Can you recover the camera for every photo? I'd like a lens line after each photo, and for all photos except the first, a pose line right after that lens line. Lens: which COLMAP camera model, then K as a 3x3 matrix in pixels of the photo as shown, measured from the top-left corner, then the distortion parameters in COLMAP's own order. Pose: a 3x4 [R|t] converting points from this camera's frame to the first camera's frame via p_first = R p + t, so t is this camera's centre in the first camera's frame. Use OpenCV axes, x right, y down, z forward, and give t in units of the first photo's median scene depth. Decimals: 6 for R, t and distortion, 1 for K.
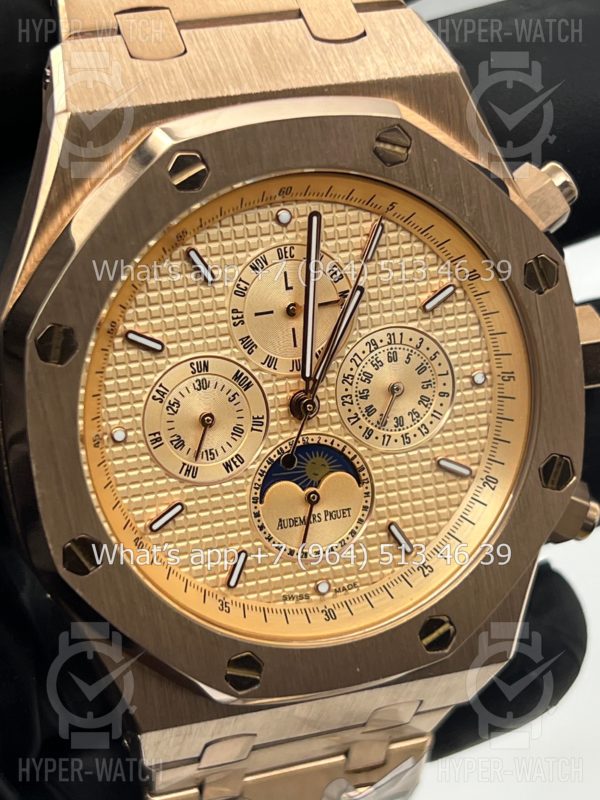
lens RADIAL K [[1877.4, 0, 295.0], [0, 1877.4, 401.0], [0, 0, 1]] dist [0.317085, 0.000000]
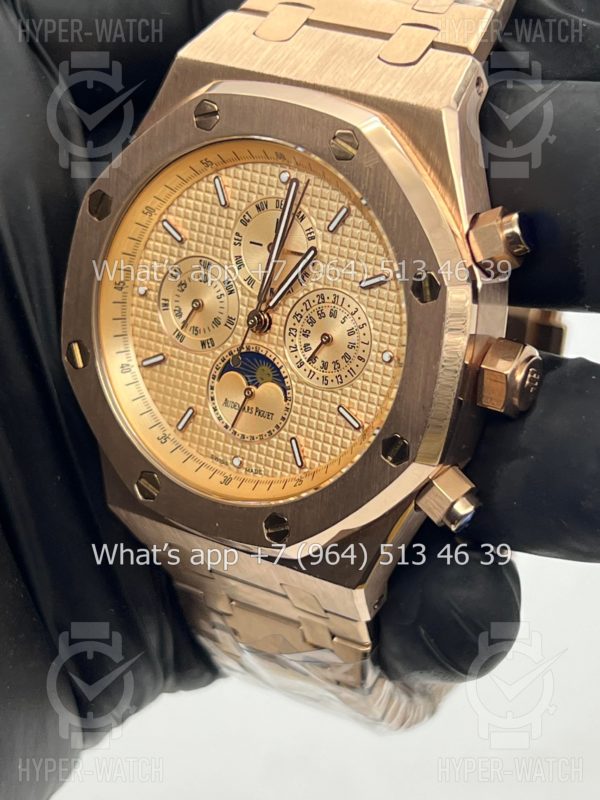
lens RADIAL K [[1877.4, 0, 309.2], [0, 1877.4, 406.2], [0, 0, 1]] dist [0.317085, 0.000000]
pose [[0.640105, 0.360696, -0.678354, 0.922072], [-0.365277, 0.919645, 0.144315, -0.142941], [0.675898, 0.155411, 0.720423, 0.096982]]
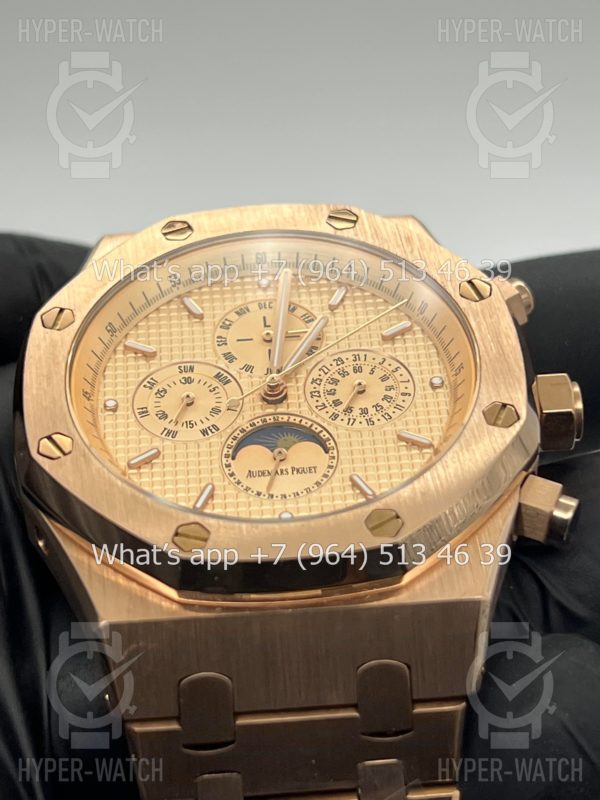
lens RADIAL K [[1877.4, 0, 295.5], [0, 1877.4, 399.4], [0, 0, 1]] dist [0.317085, 0.000000]
pose [[0.947740, -0.197047, -0.250921, 0.305385], [-0.079895, 0.614837, -0.784597, 0.908112], [0.308878, 0.763641, 0.566963, 0.348405]]
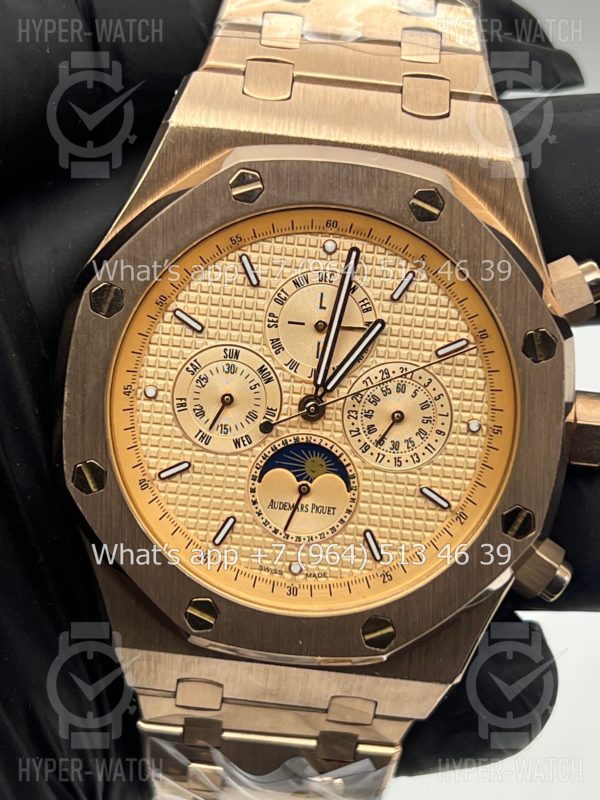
lens RADIAL K [[1877.4, 0, 296.4], [0, 1877.4, 399.9], [0, 0, 1]] dist [0.317085, 0.000000]
pose [[0.934750, 0.228841, -0.271800, 0.308990], [-0.252314, 0.966120, -0.054316, 0.062546], [0.250161, 0.119351, 0.960820, -0.121637]]
